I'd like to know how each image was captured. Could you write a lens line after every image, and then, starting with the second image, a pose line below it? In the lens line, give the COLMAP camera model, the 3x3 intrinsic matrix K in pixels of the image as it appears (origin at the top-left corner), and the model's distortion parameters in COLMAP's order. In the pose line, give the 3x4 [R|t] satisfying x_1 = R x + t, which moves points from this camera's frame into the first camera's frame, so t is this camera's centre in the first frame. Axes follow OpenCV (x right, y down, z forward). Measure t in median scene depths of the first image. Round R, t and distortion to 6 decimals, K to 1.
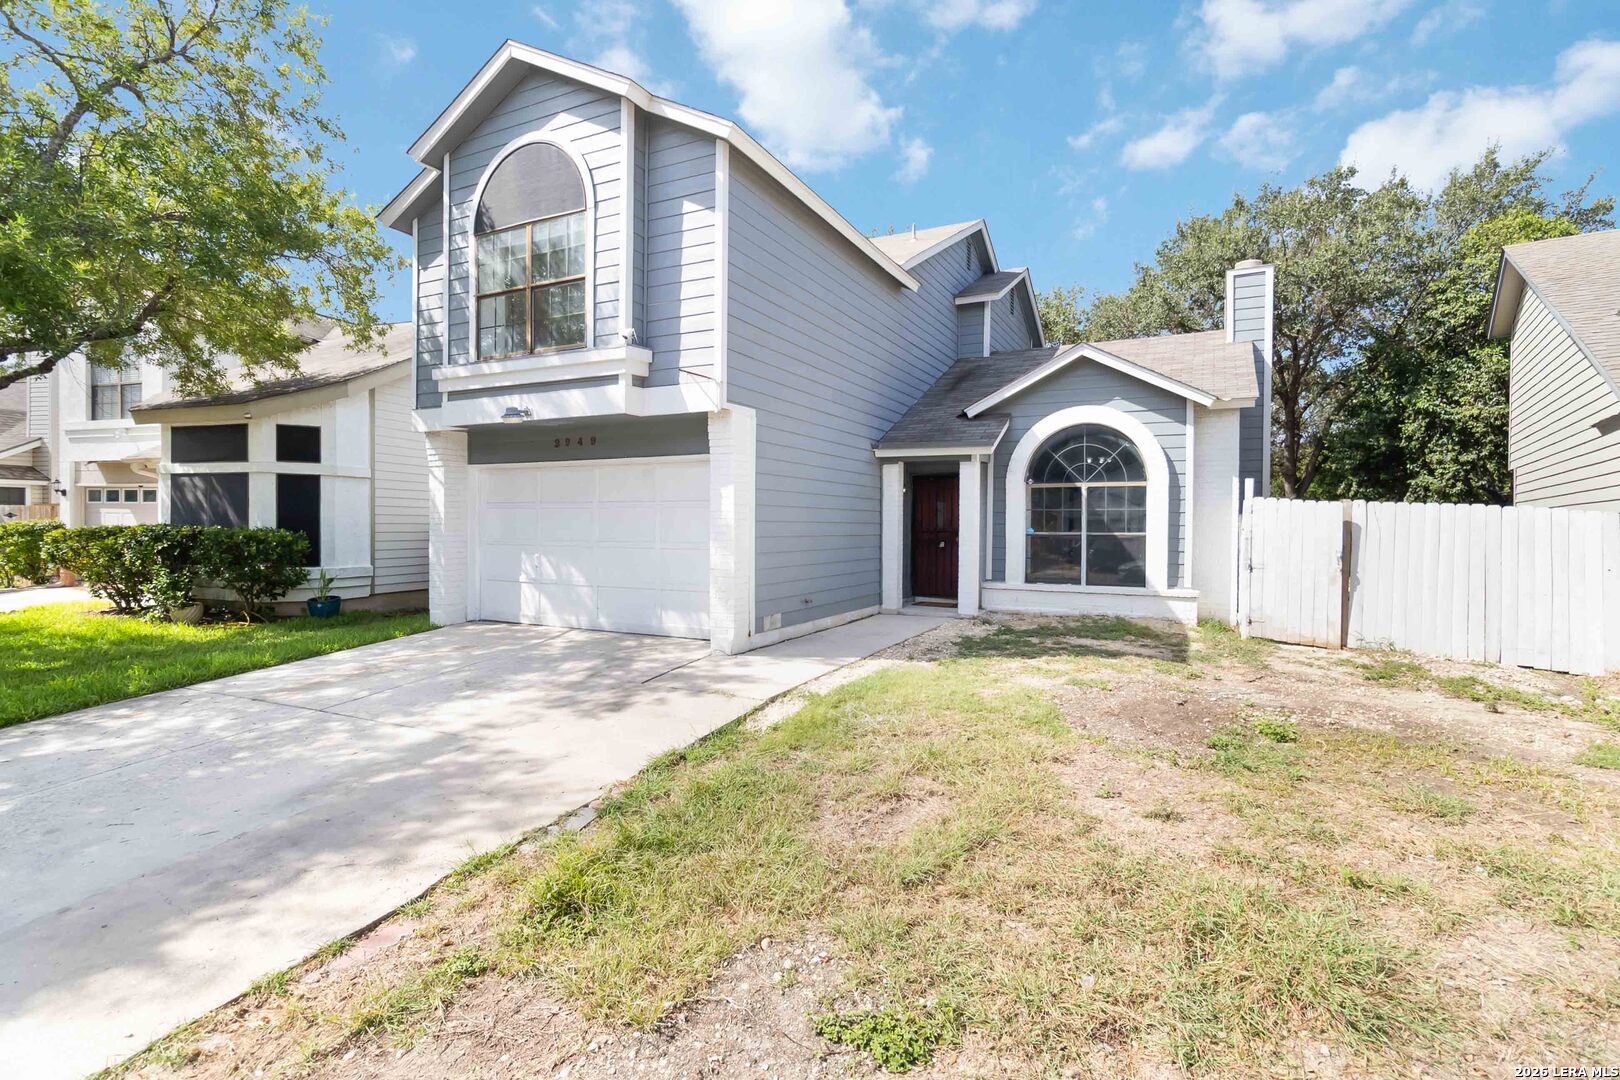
lens RADIAL K [[758.1, 0, 811.2], [0, 758.1, 532.9], [0, 0, 1]] dist [0.003635, 0.002558]
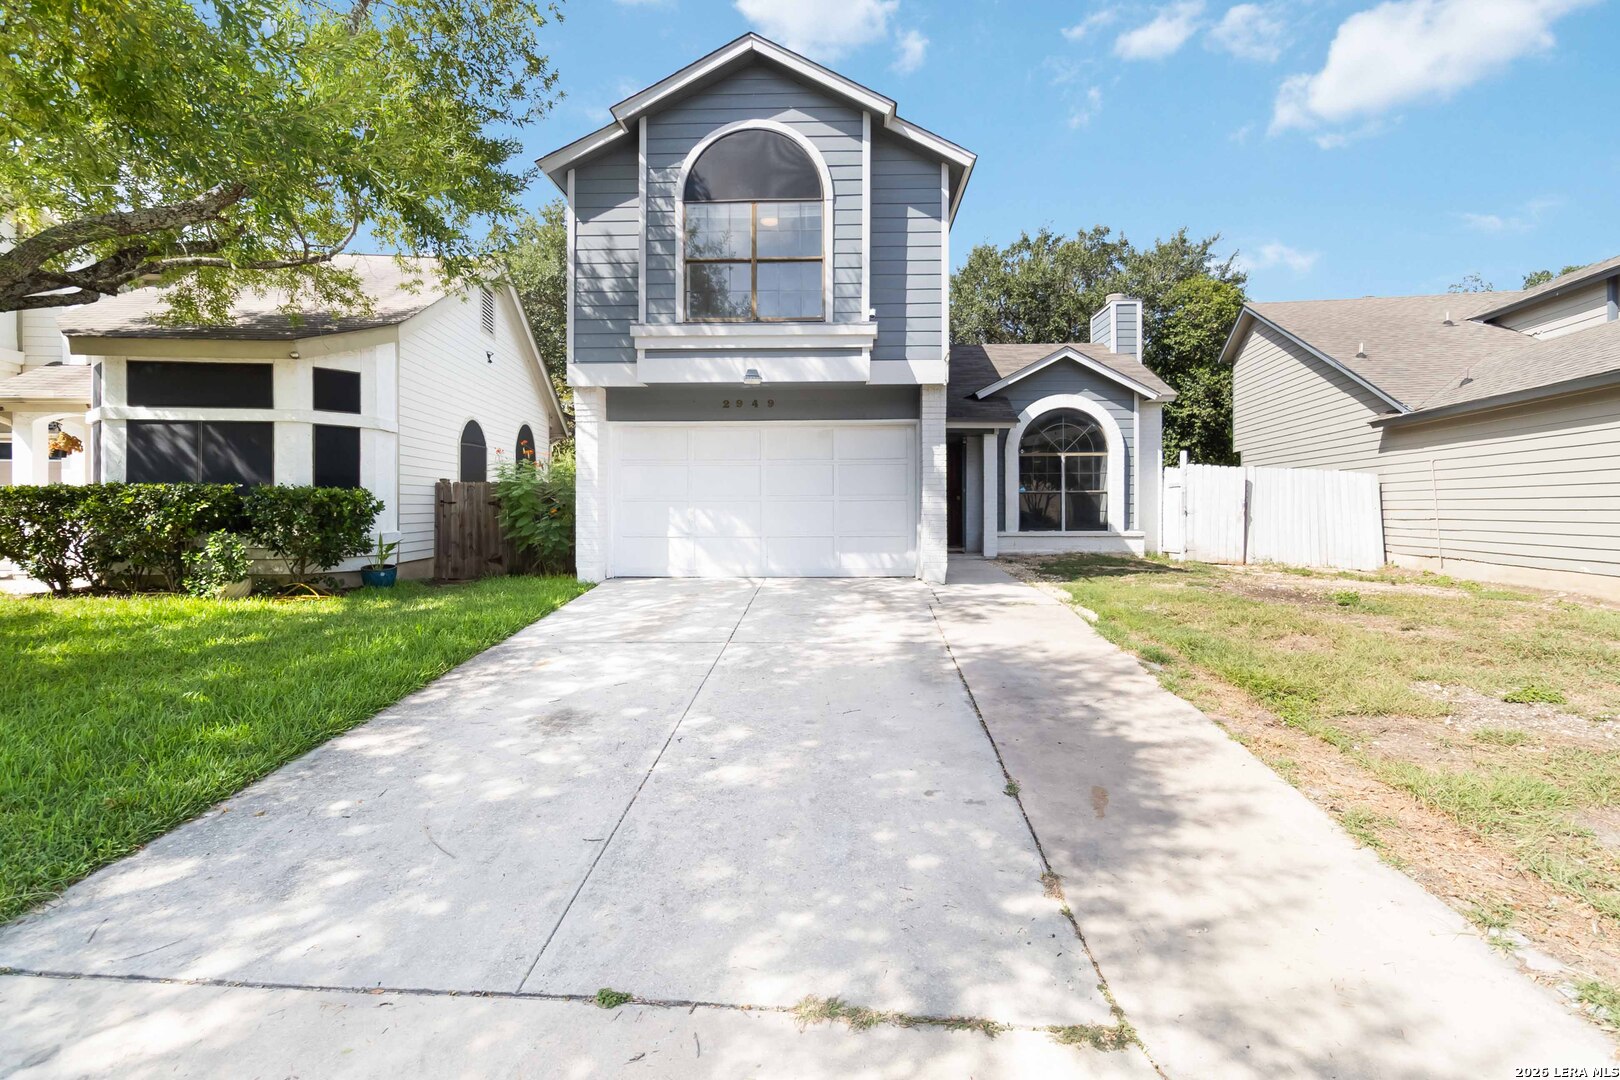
lens RADIAL K [[758.1, 0, 811.7], [0, 758.1, 510.4], [0, 0, 1]] dist [0.003635, 0.002558]
pose [[0.911818, -0.010663, 0.410457, -0.591964], [0.012024, 0.999927, -0.000734, 0.030216], [-0.410419, 0.005605, 0.911880, -0.019919]]
